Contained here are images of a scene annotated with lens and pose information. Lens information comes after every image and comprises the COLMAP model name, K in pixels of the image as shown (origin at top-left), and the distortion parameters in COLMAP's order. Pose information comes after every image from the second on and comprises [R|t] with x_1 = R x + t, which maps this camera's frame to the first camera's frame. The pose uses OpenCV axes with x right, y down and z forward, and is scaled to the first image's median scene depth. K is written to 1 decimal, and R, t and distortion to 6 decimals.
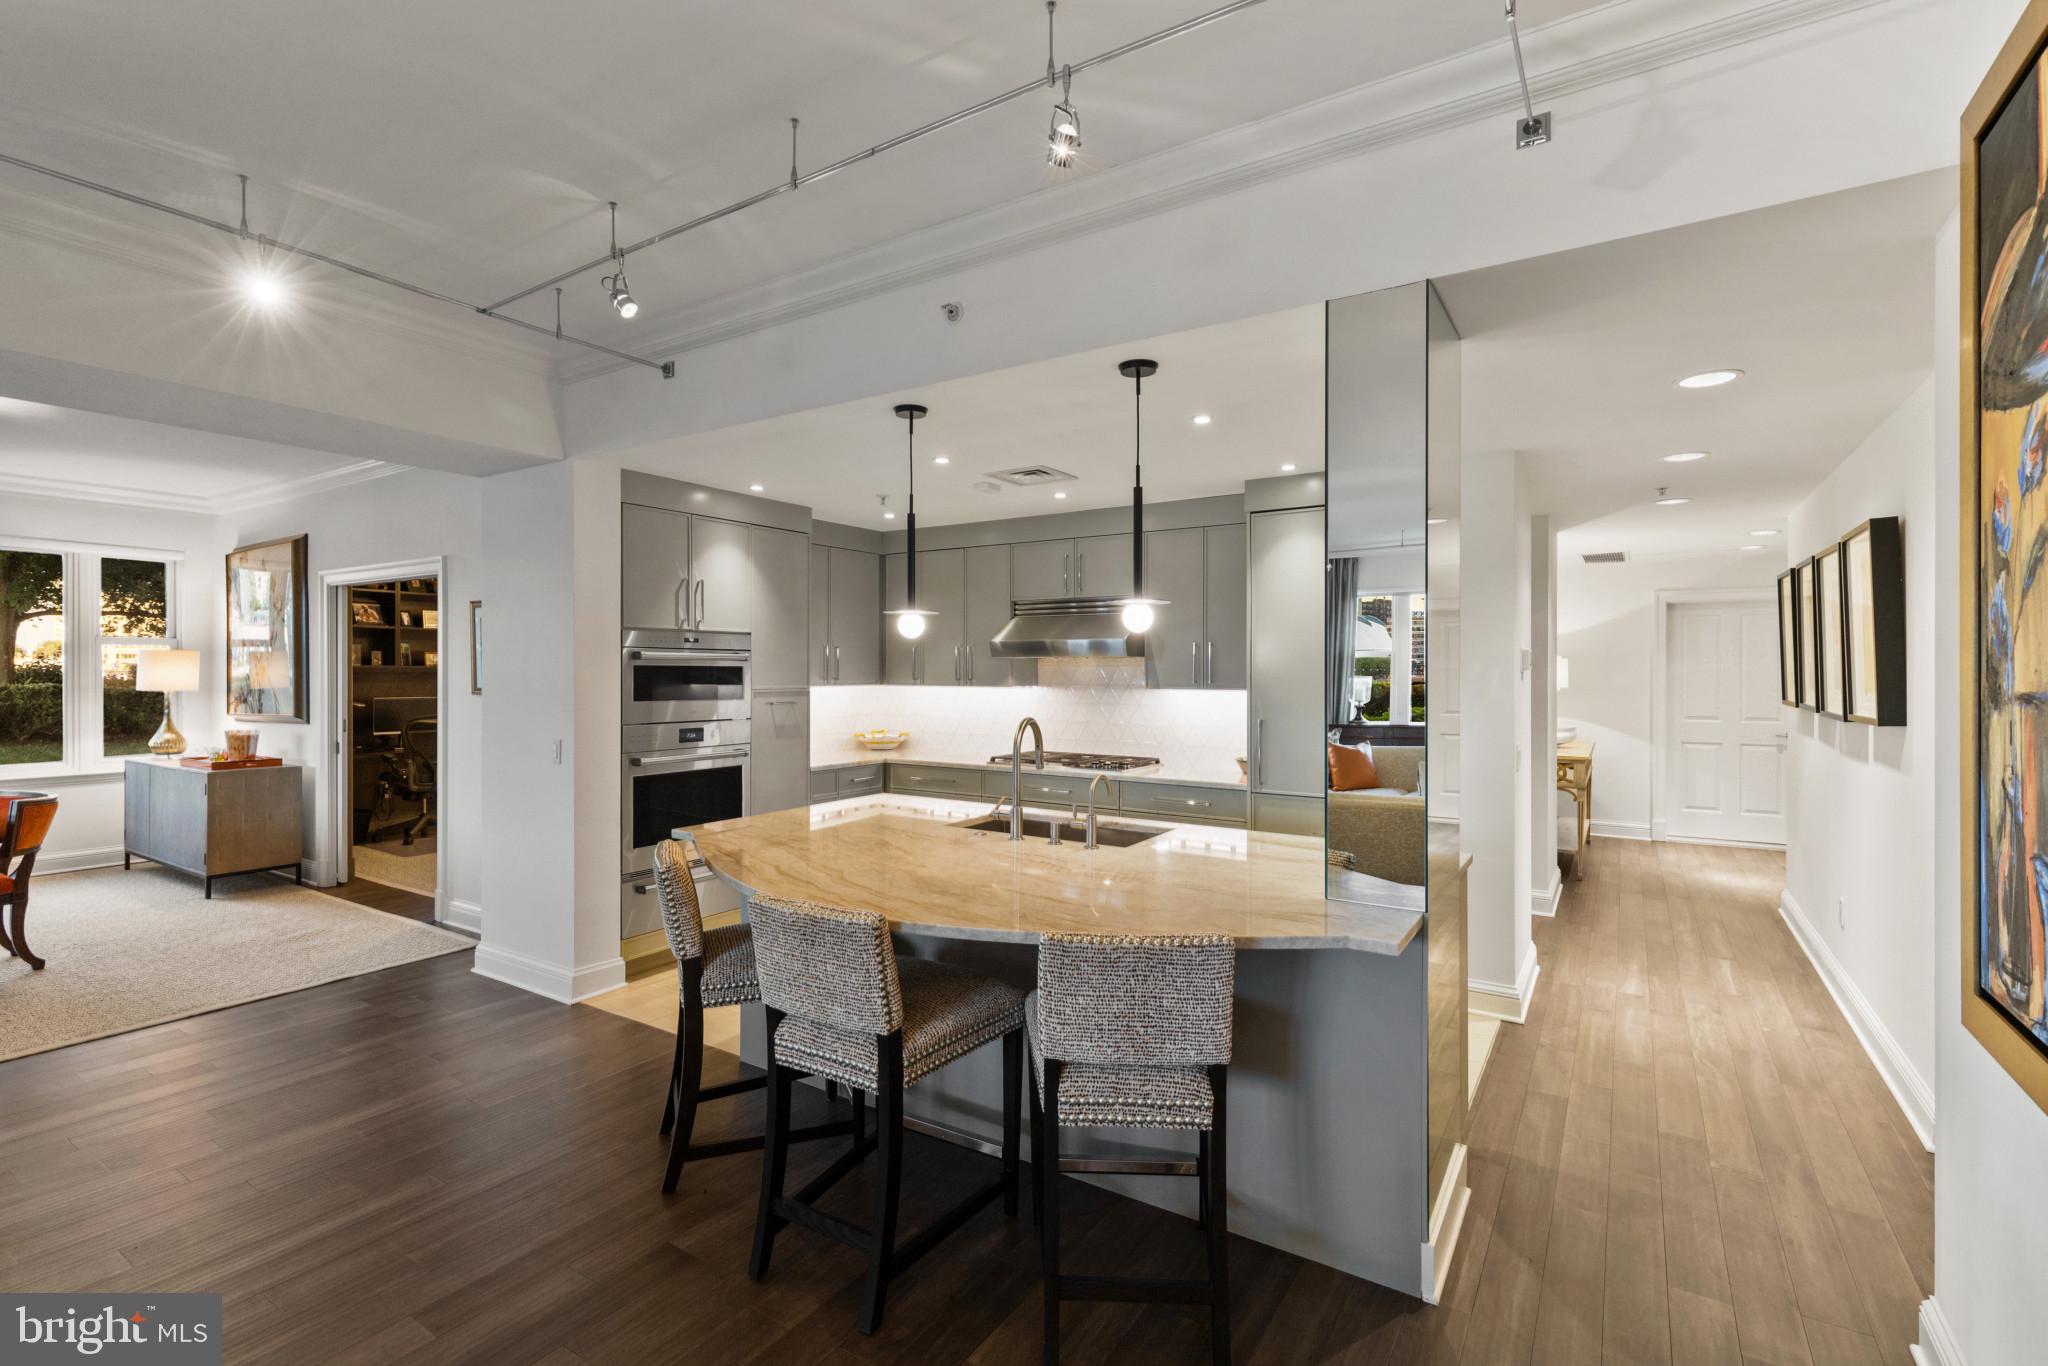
lens RADIAL K [[920.7, 0, 1054.4], [0, 920.7, 682.9], [0, 0, 1]] dist [0.002990, -0.001445]
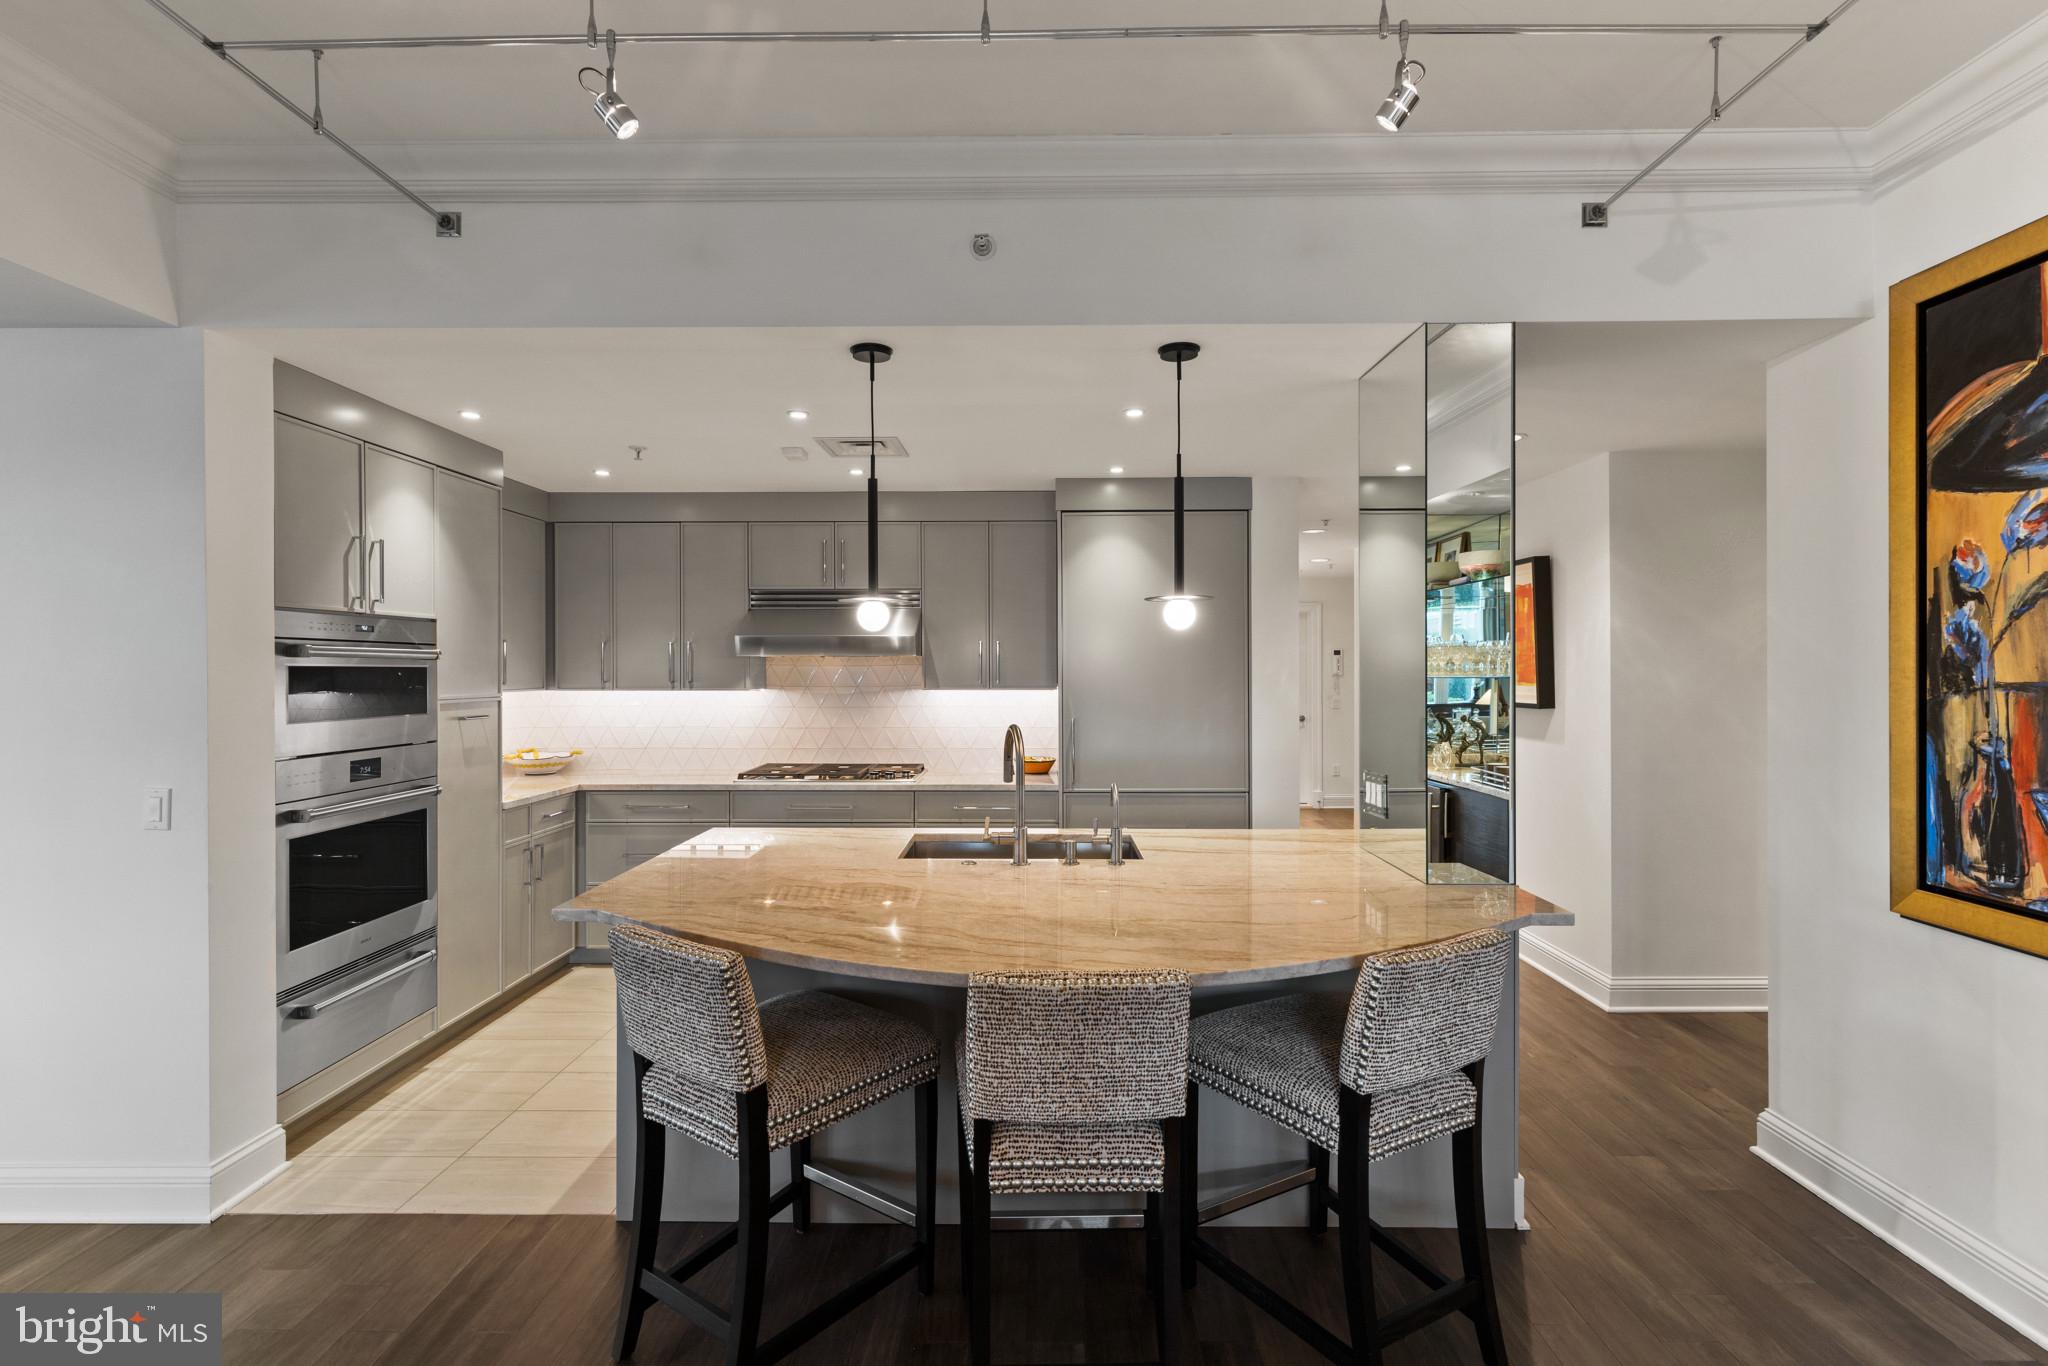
lens RADIAL K [[920.7, 0, 1027.1], [0, 920.7, 677.4], [0, 0, 1]] dist [0.002990, -0.001445]
pose [[0.851621, -0.008340, 0.524092, -0.385593], [0.011039, 0.999937, -0.002026, -0.004181], [-0.524042, 0.007511, 0.851659, 0.196923]]
